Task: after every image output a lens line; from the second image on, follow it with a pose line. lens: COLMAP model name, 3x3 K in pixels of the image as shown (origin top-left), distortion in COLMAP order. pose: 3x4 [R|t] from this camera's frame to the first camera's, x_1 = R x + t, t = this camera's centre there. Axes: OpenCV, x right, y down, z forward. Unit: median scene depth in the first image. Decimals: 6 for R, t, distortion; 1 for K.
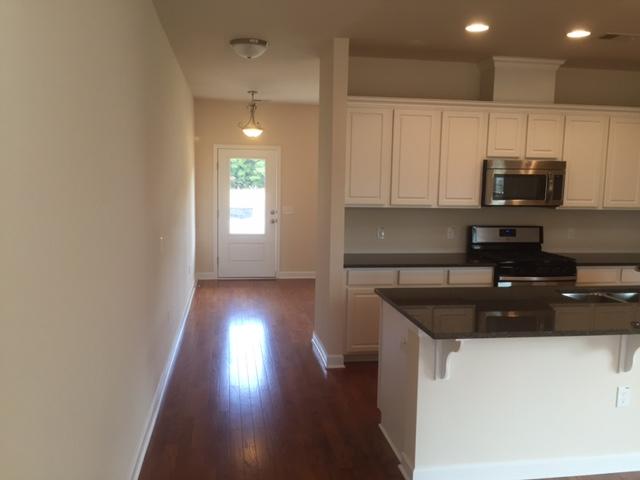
lens RADIAL K [[551.0, 0, 321.3], [0, 551.0, 236.4], [0, 0, 1]] dist [0.126744, -0.195068]
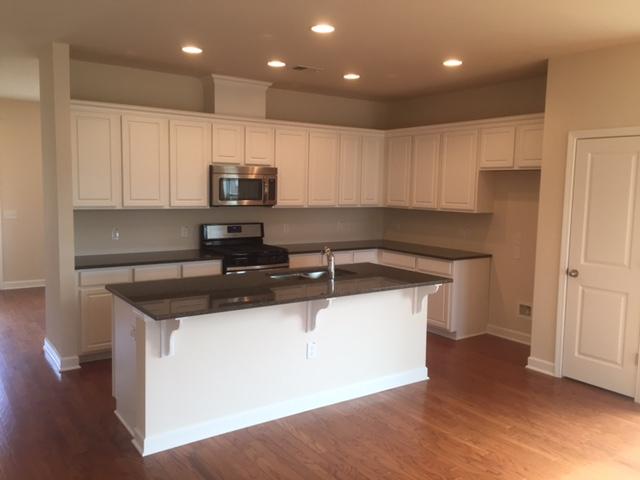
lens RADIAL K [[551.0, 0, 321.3], [0, 551.0, 236.4], [0, 0, 1]] dist [0.126744, -0.195068]
pose [[0.903765, -0.042931, 0.425870, 0.012647], [0.043474, 0.999019, 0.008451, 0.006549], [-0.425815, 0.010877, 0.904745, -0.109996]]
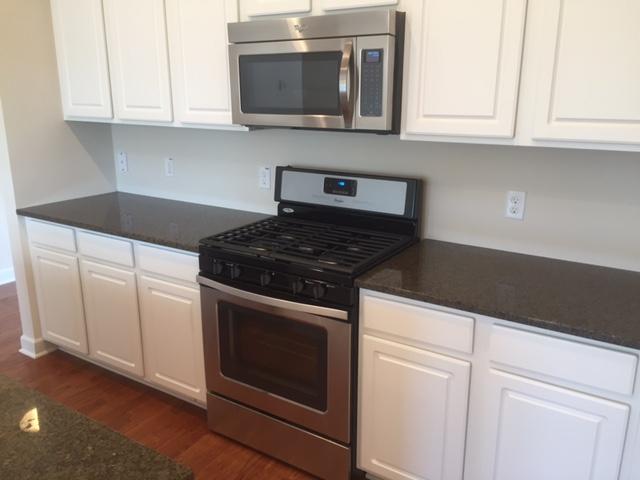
lens RADIAL K [[551.0, 0, 321.3], [0, 551.0, 236.4], [0, 0, 1]] dist [0.126744, -0.195068]
pose [[0.739291, 0.159234, -0.654289, 0.679088], [-0.054290, 0.982571, 0.177785, -0.050335], [0.671195, -0.095913, 0.735050, 0.691233]]
